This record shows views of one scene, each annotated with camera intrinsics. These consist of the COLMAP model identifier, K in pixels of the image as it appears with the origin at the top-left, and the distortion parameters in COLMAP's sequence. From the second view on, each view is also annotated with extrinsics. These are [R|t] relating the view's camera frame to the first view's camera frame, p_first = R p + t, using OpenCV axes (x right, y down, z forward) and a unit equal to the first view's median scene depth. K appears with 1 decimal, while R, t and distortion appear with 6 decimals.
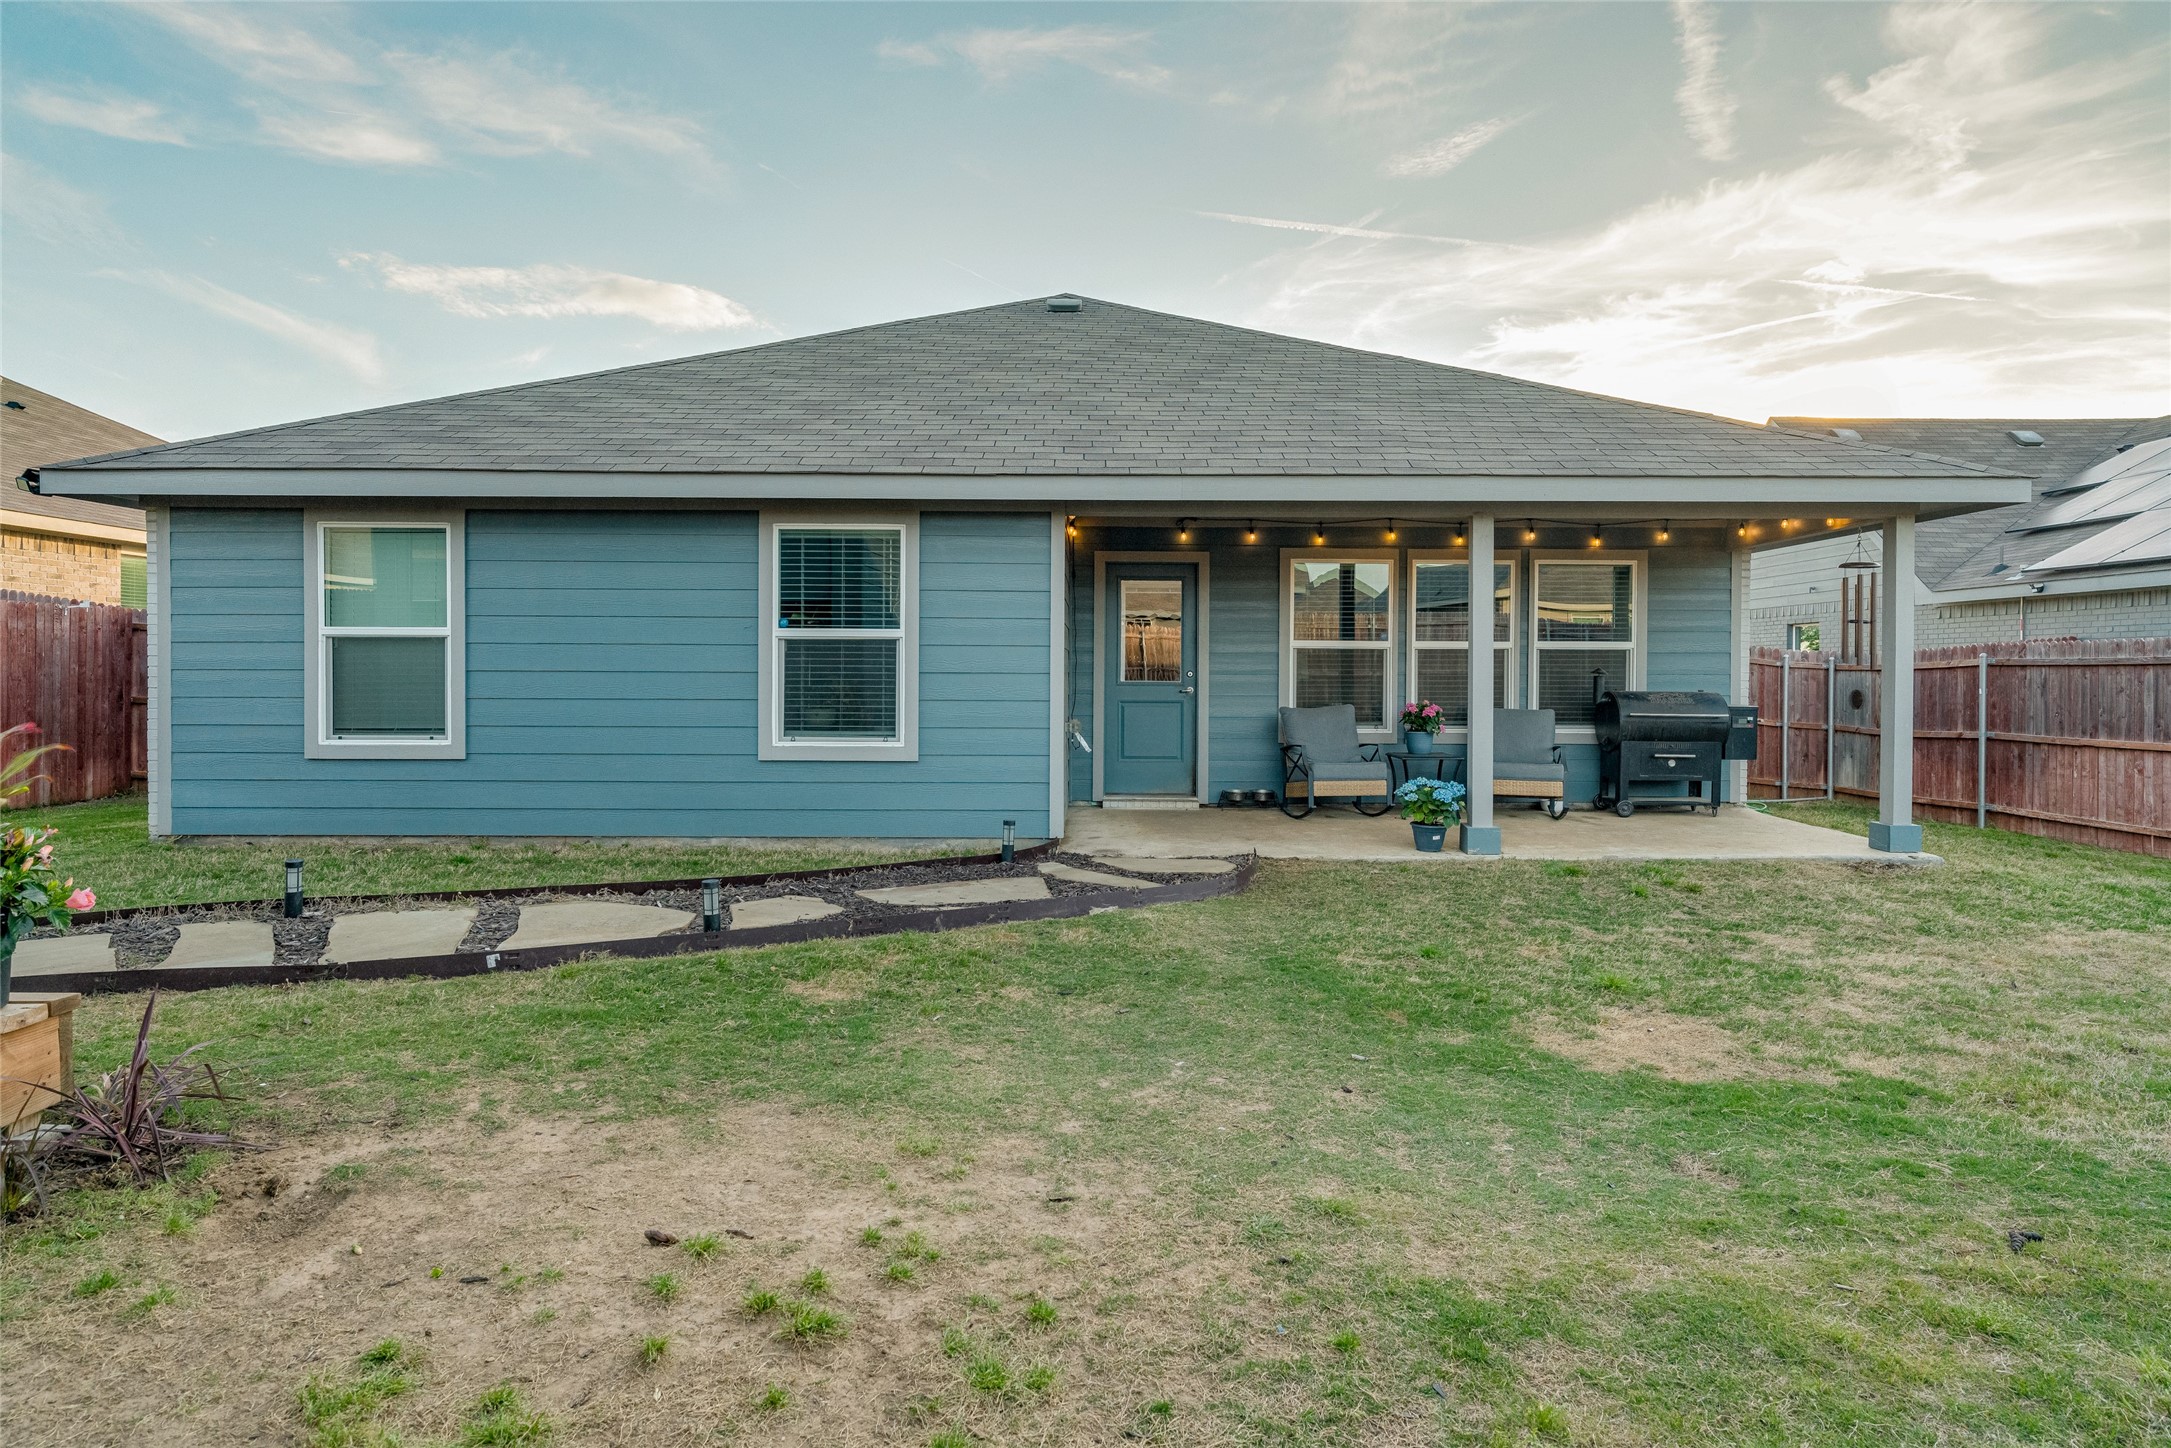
lens RADIAL K [[1181.8, 0, 1085.5], [0, 1181.8, 724.0], [0, 0, 1]] dist [0.003697, -0.000974]
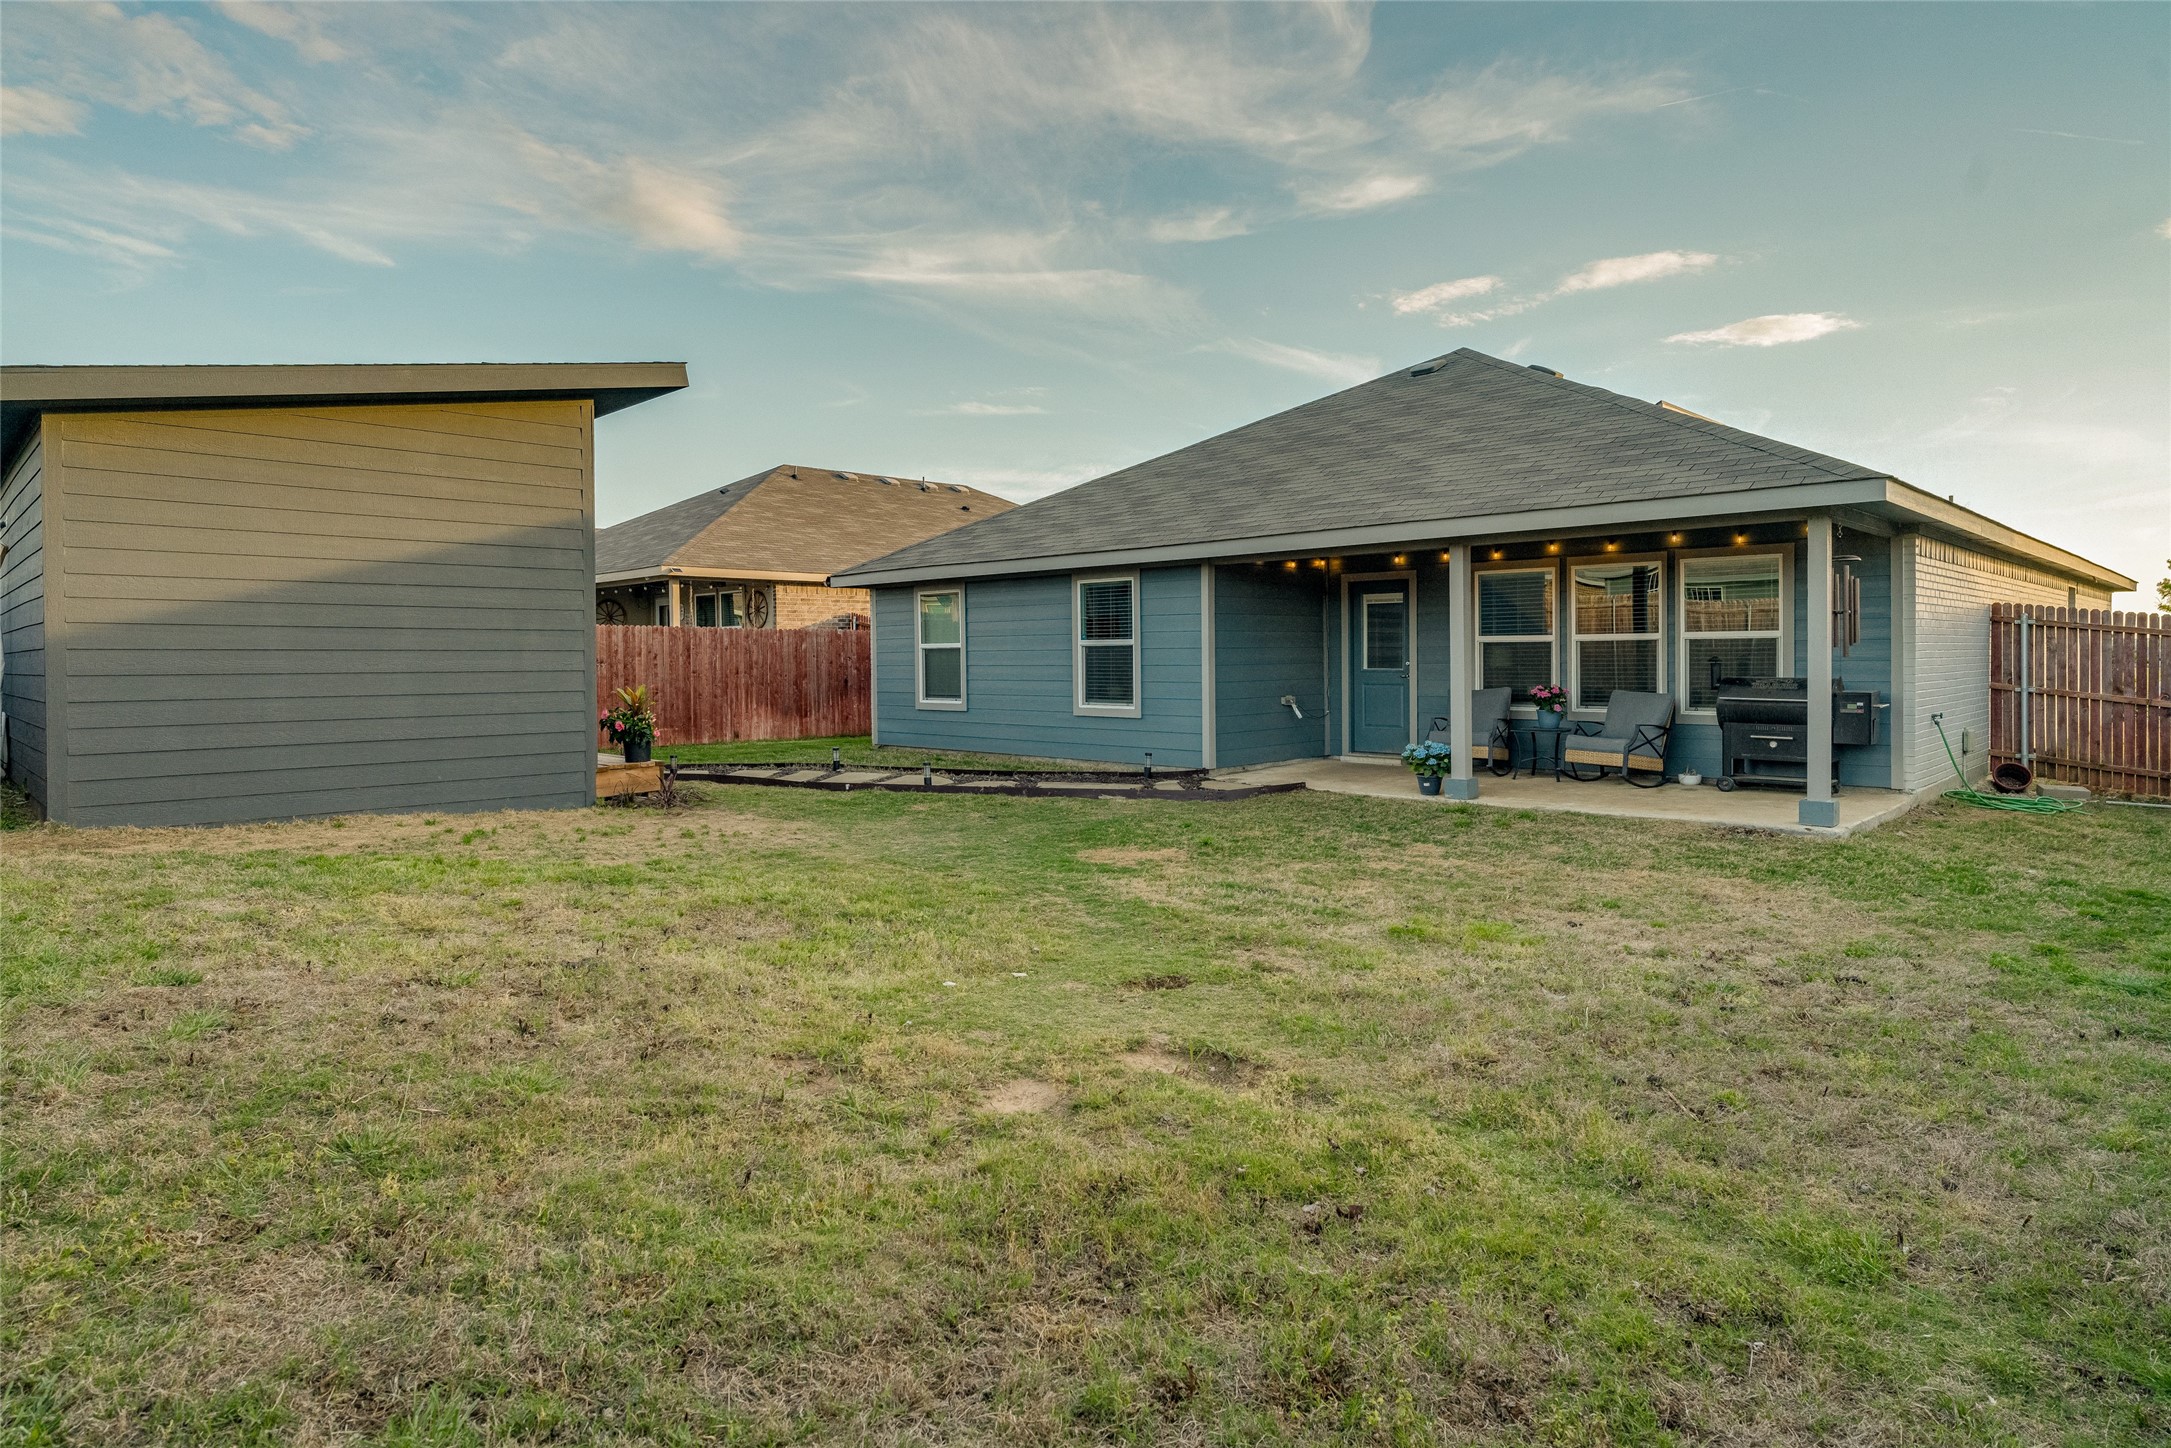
lens RADIAL K [[1209.3, 0, 1086.3], [0, 1209.3, 667.0], [0, 0, 1]] dist [0.003188, 0.000081]
pose [[0.708653, -0.003733, -0.705547, 0.719437], [-0.018865, 0.999528, -0.024237, 0.001169], [0.705305, 0.030485, 0.708248, -0.184915]]
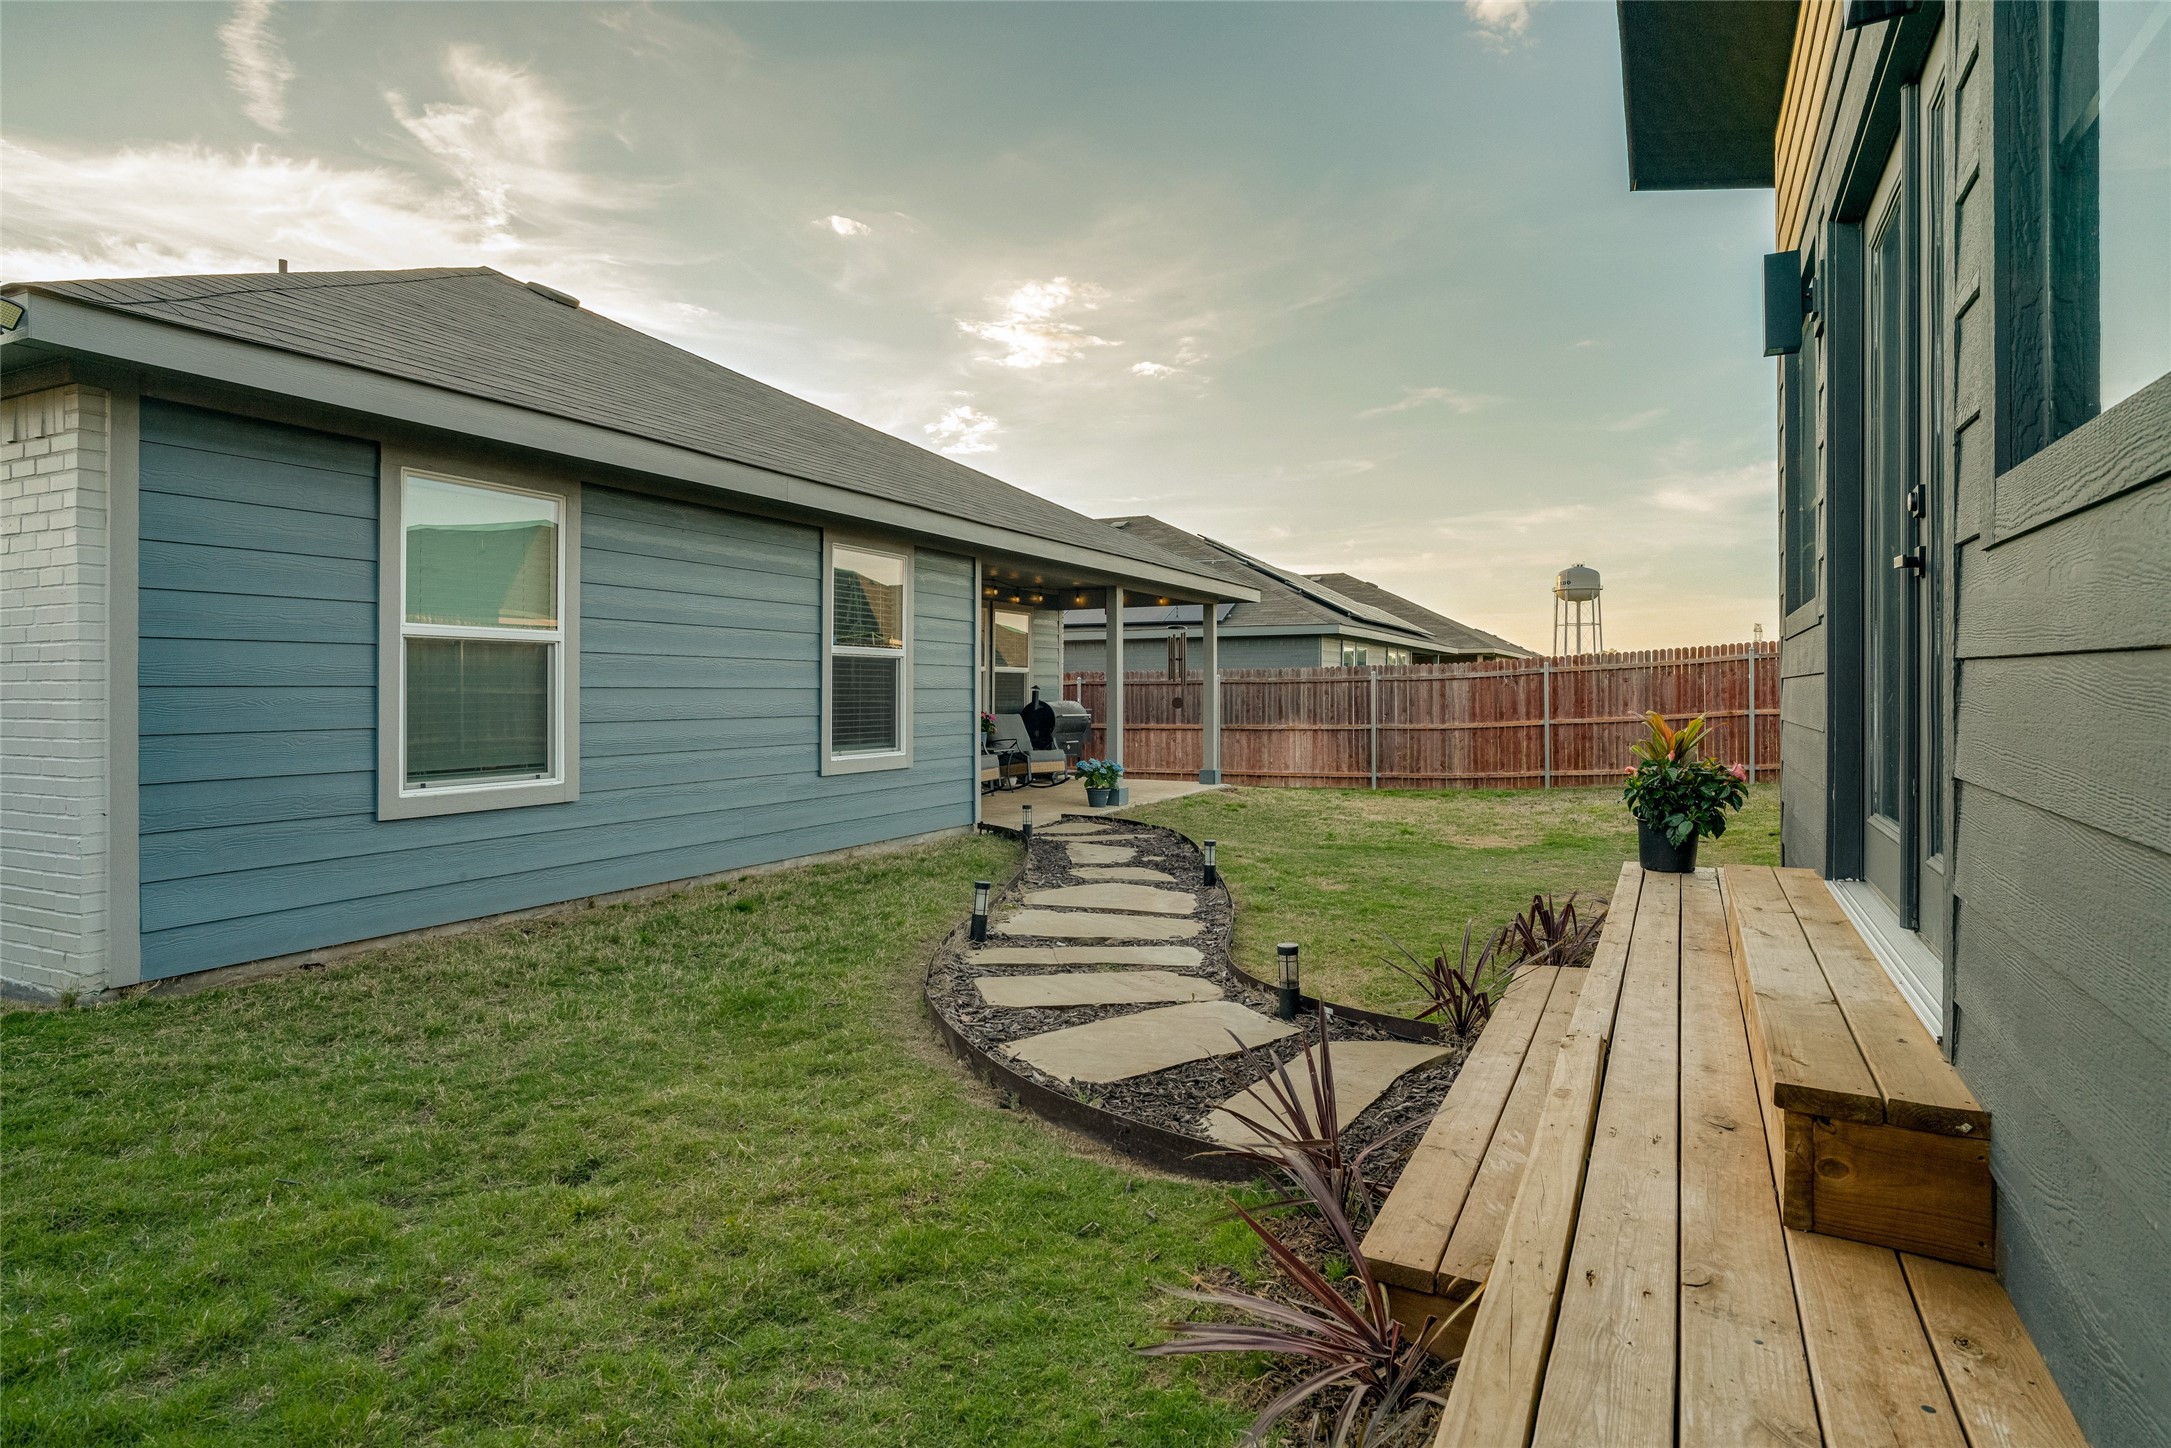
lens RADIAL K [[1200.4, 0, 1088.8], [0, 1200.4, 837.9], [0, 0, 1]] dist [0.076495, -0.039115]
pose [[0.437065, -0.115487, 0.891985, -0.793061], [0.056841, 0.993287, 0.100751, -0.005871], [-0.897632, 0.006667, 0.440695, 0.241885]]
